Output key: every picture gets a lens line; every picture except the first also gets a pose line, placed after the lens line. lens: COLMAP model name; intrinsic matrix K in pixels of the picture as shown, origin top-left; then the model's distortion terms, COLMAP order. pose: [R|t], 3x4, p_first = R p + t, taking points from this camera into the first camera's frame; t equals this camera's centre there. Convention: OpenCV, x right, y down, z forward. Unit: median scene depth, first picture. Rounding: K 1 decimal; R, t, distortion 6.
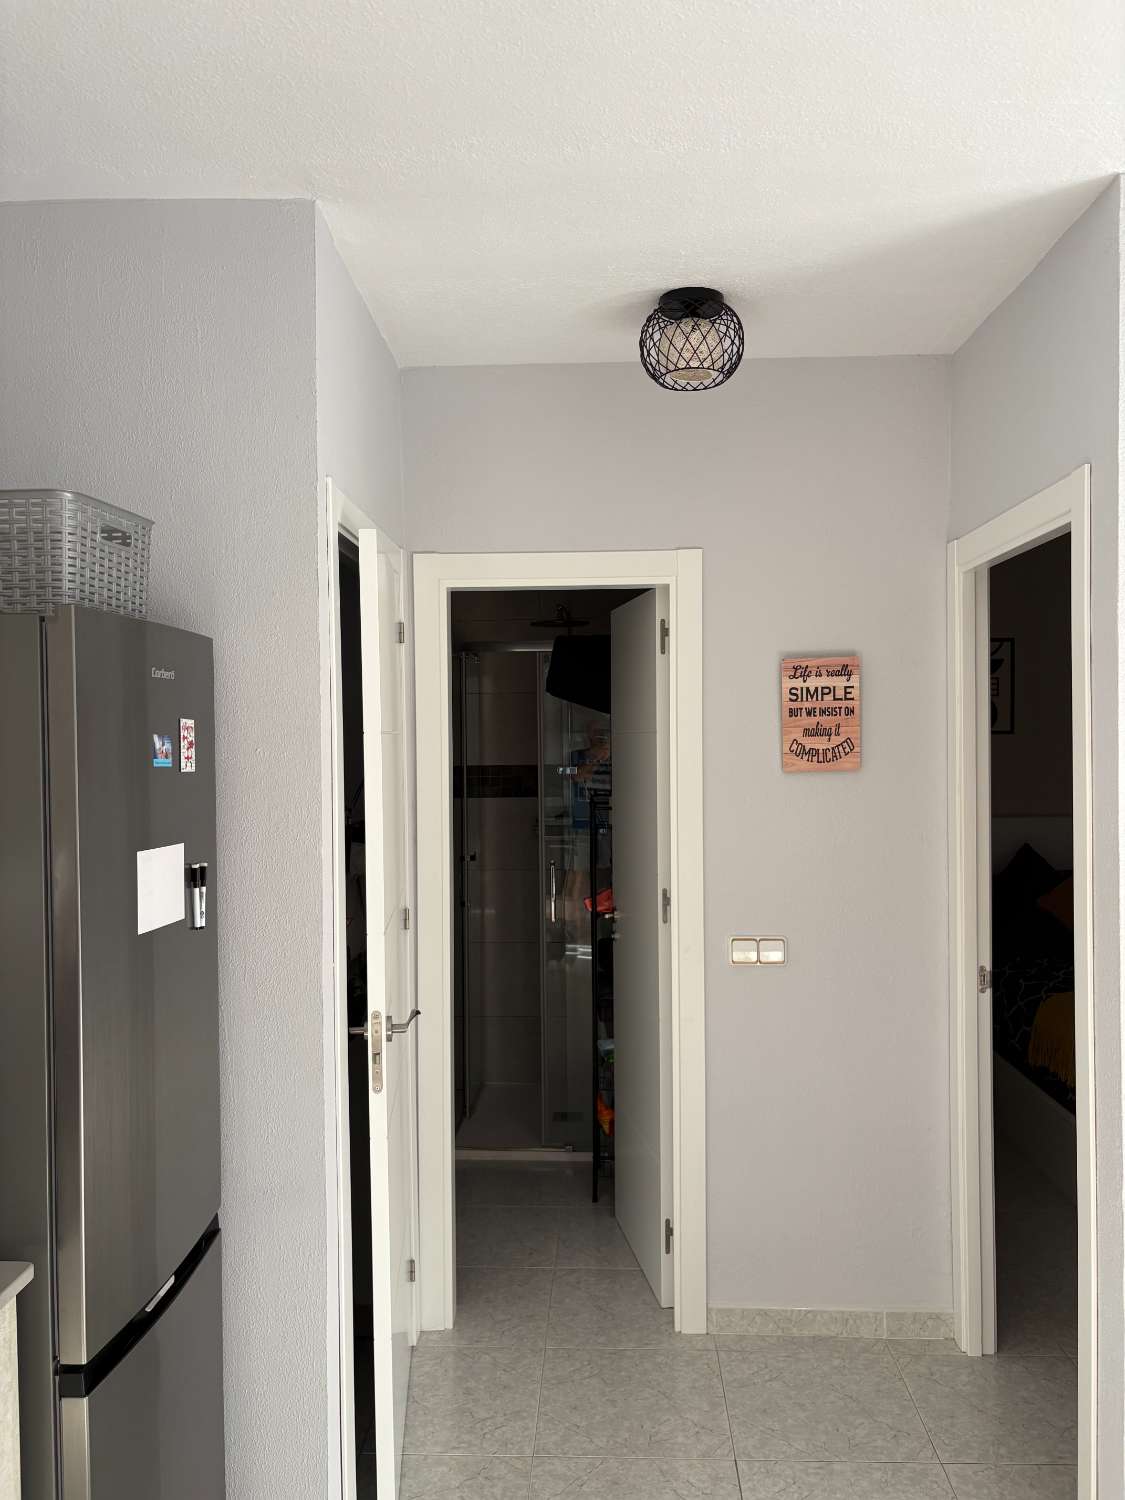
lens RADIAL K [[1127.0, 0, 563.6], [0, 1127.0, 758.2], [0, 0, 1]] dist [0.051751, -0.057536]
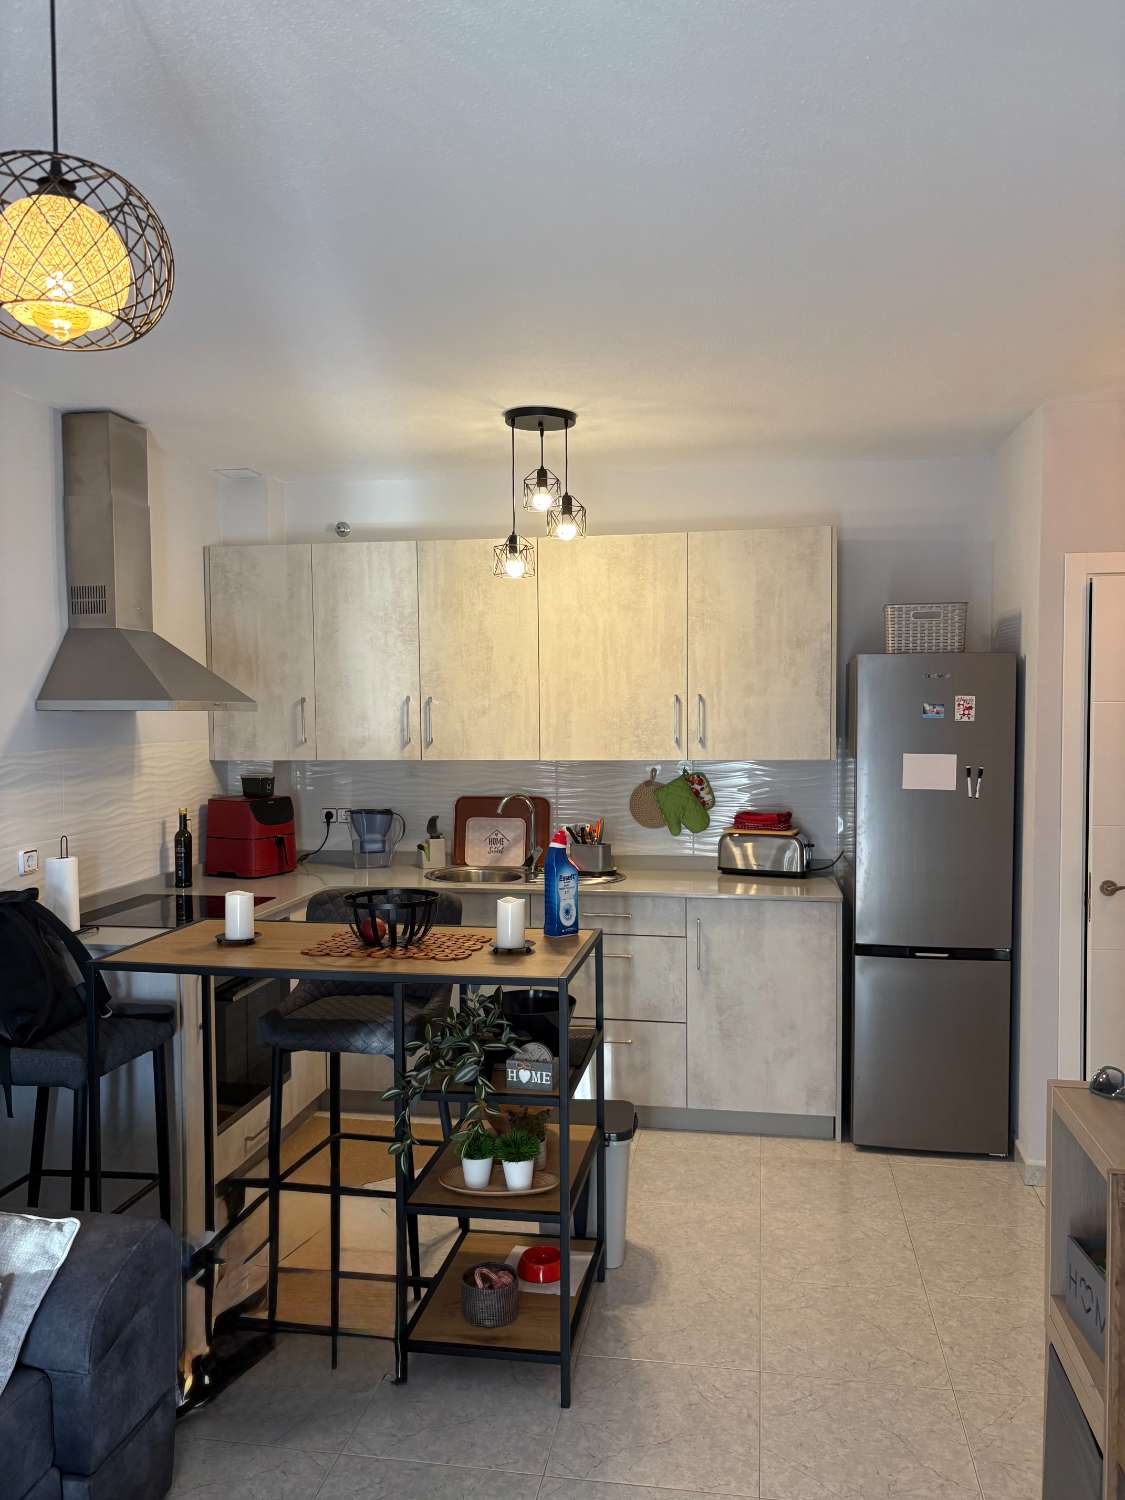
lens RADIAL K [[1127.0, 0, 563.6], [0, 1127.0, 758.2], [0, 0, 1]] dist [0.051751, -0.057536]
pose [[-0.123364, 0.058688, -0.990625, 1.853159], [-0.010958, 0.998108, 0.060496, -0.038312], [0.992301, 0.018319, -0.122488, 0.531101]]
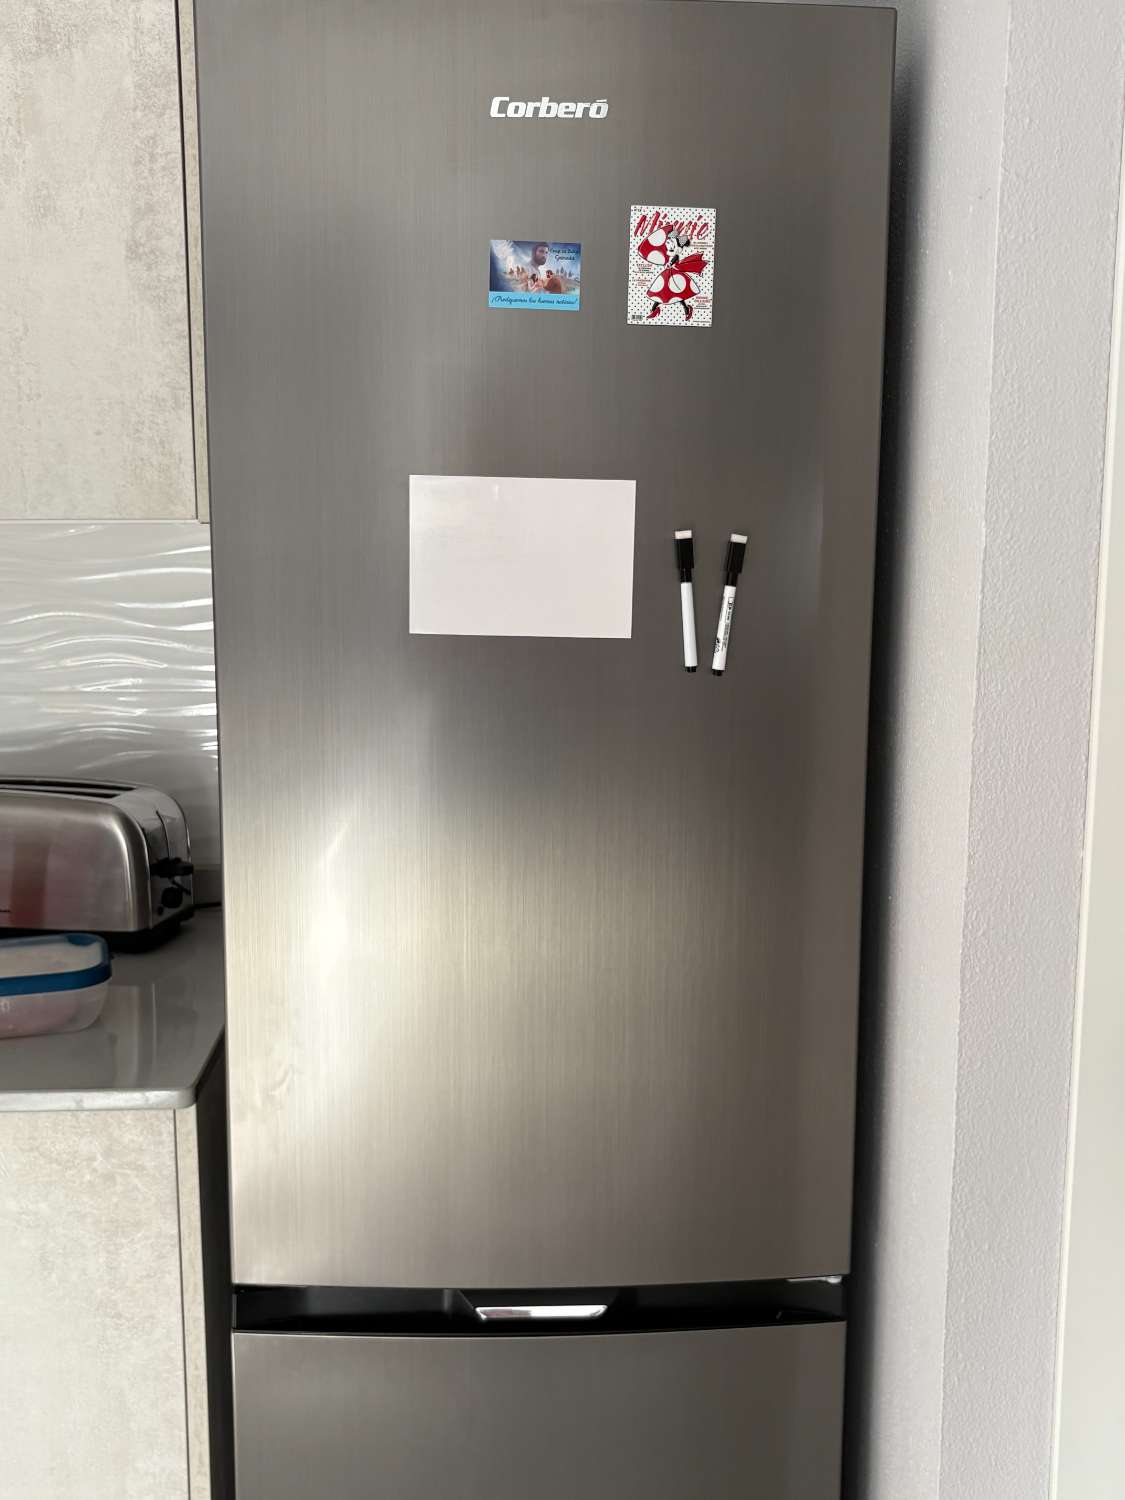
lens RADIAL K [[1537.4, 0, 567.9], [0, 1537.4, 756.5], [0, 0, 1]] dist [0.021066, 0.002507]
pose [[0.100424, 0.174766, -0.979475, 0.313387], [-0.021593, 0.984603, 0.173467, 0.077989], [0.994710, 0.003729, 0.102651, 0.906494]]
